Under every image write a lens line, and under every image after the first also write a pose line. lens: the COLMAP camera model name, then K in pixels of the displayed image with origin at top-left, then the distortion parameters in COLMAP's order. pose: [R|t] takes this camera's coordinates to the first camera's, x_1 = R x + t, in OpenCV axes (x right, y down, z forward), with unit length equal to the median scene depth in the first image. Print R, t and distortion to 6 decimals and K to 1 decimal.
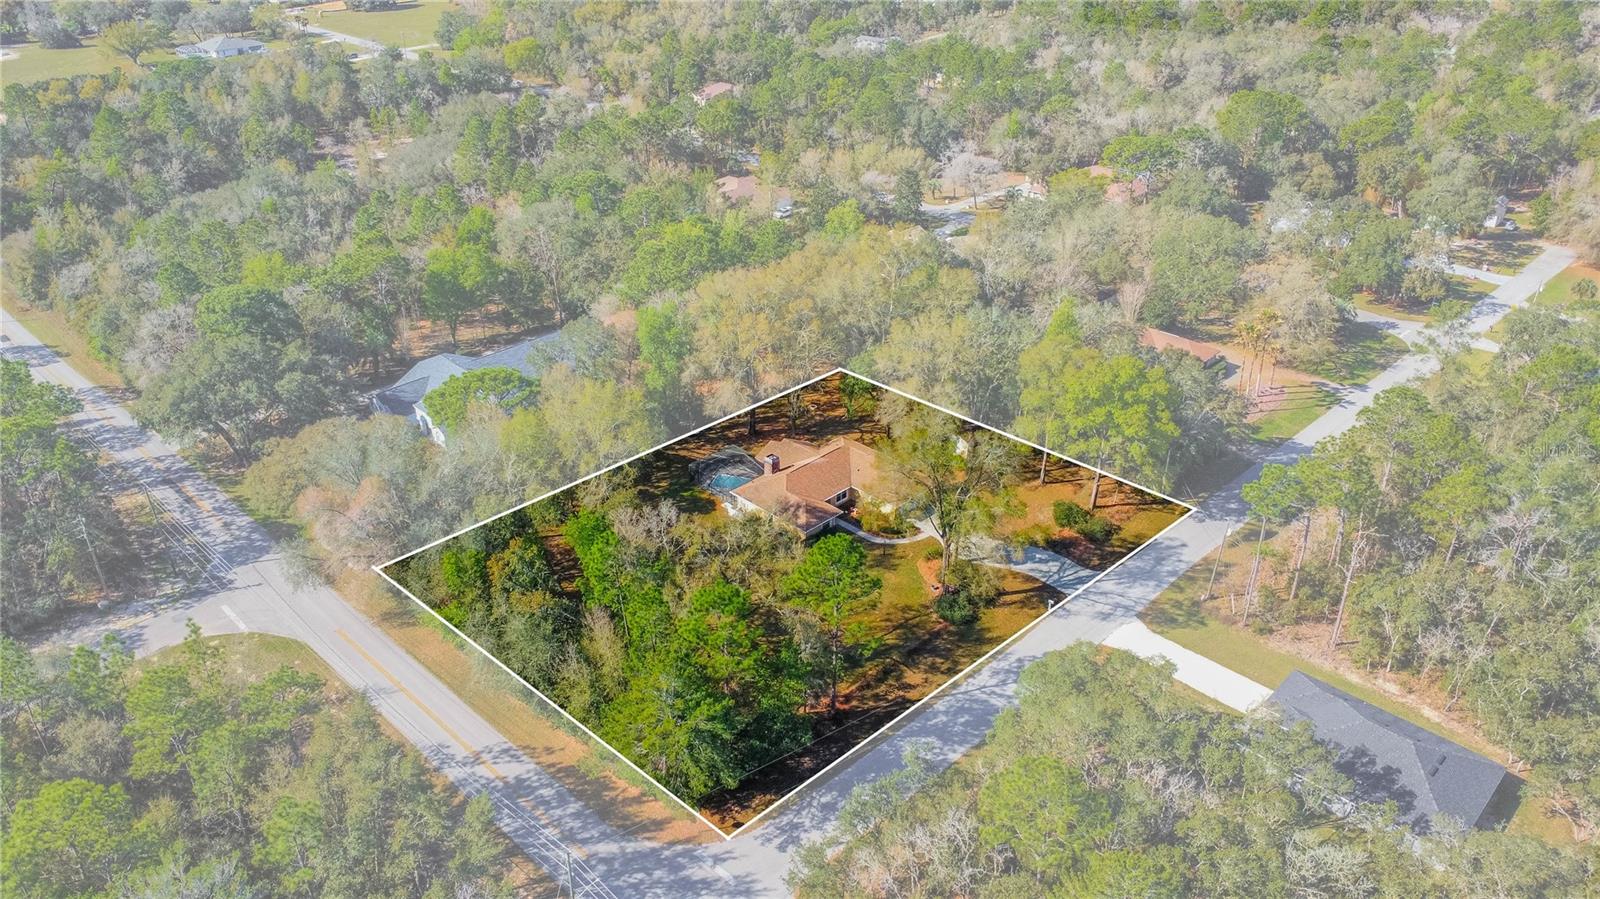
lens RADIAL K [[1205.4, 0, 796.7], [0, 1205.4, 407.0], [0, 0, 1]] dist [-0.042574, 0.027637]
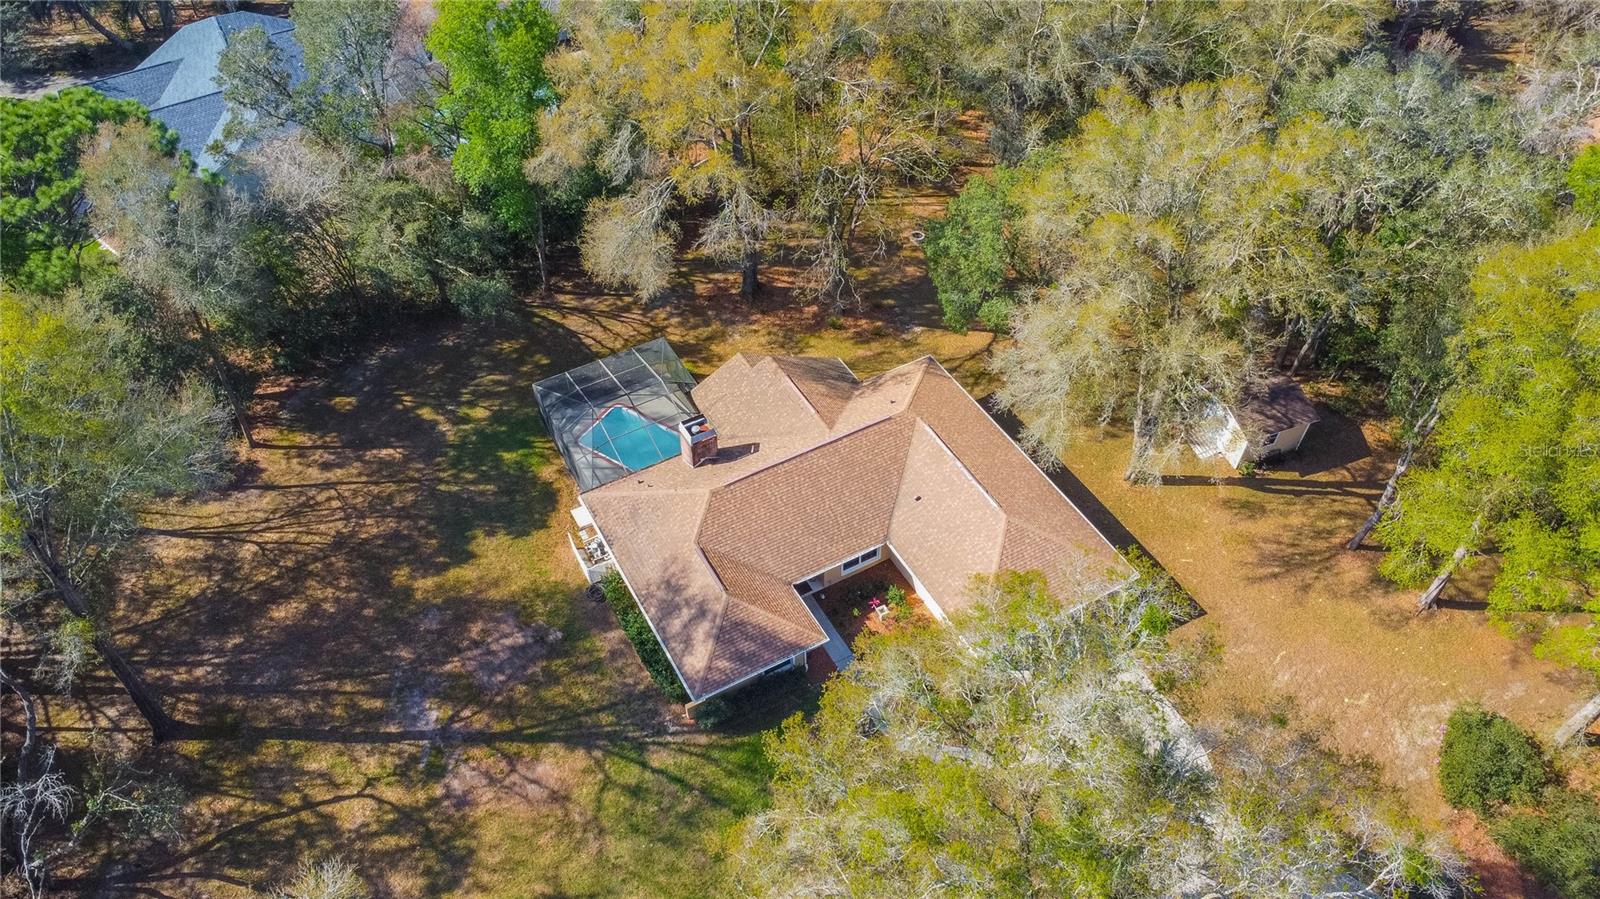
lens RADIAL K [[1158.7, 0, 794.8], [0, 1158.7, 452.2], [0, 0, 1]] dist [-0.035208, -0.002274]
pose [[0.958862, 0.199074, -0.202367, 0.093757], [-0.116975, 0.926636, 0.357299, -0.093882], [0.258650, -0.318929, 0.911803, 0.740991]]
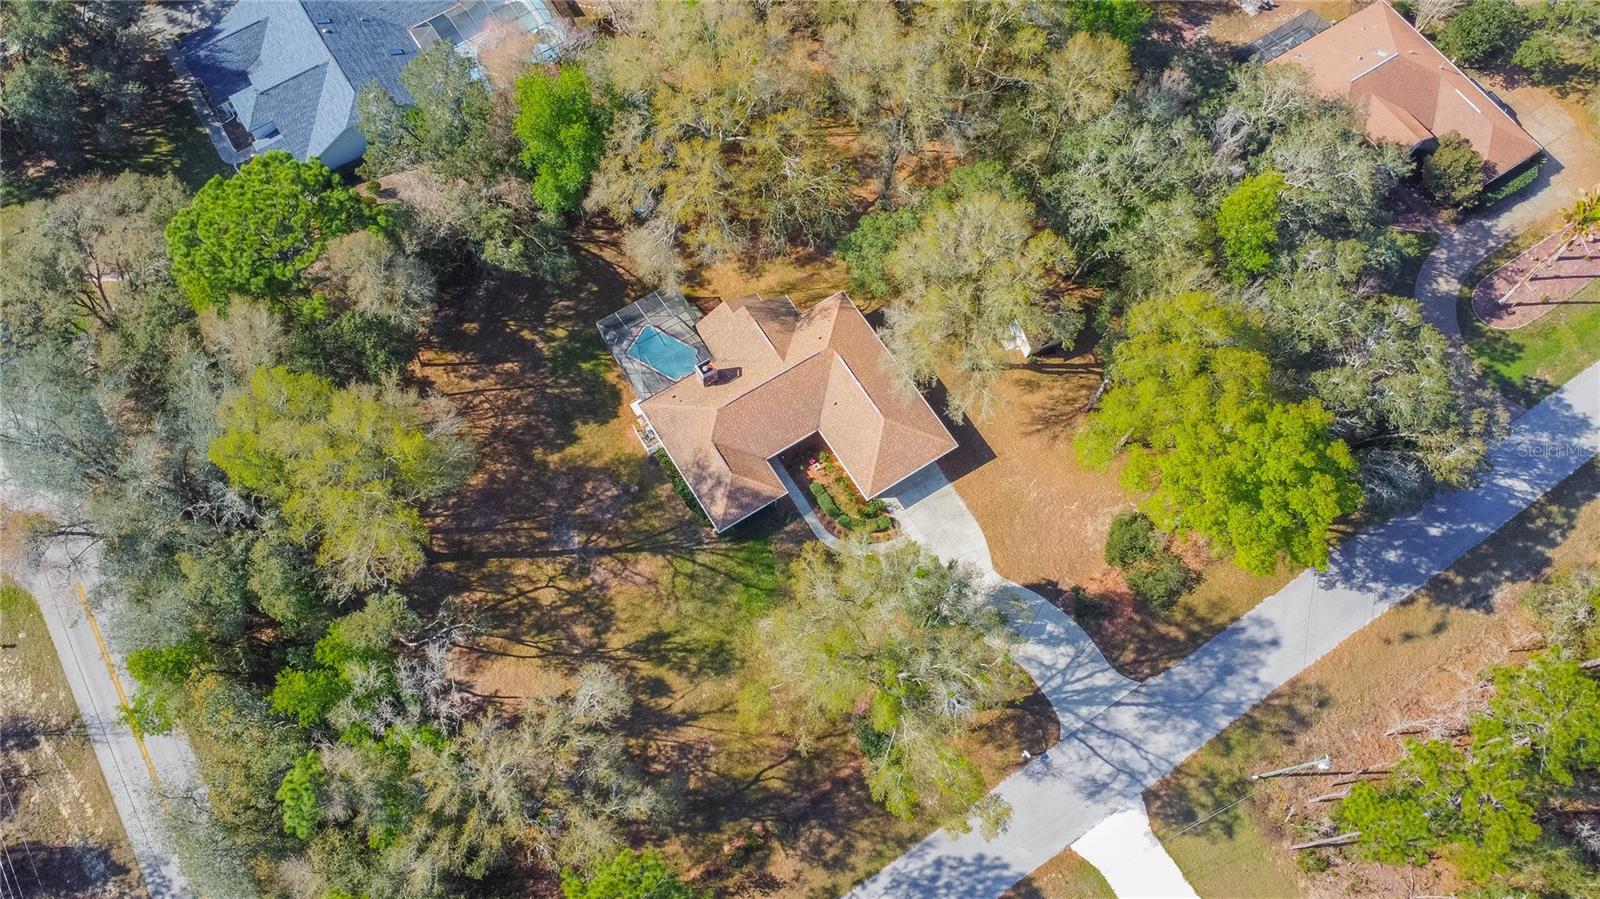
lens RADIAL K [[1158.7, 0, 794.8], [0, 1158.7, 452.2], [0, 0, 1]] dist [-0.035208, -0.002274]
pose [[0.974584, 0.210773, -0.075904, 0.092411], [-0.108994, 0.742130, 0.661334, -0.378258], [0.195722, -0.636252, 0.746241, 0.565944]]
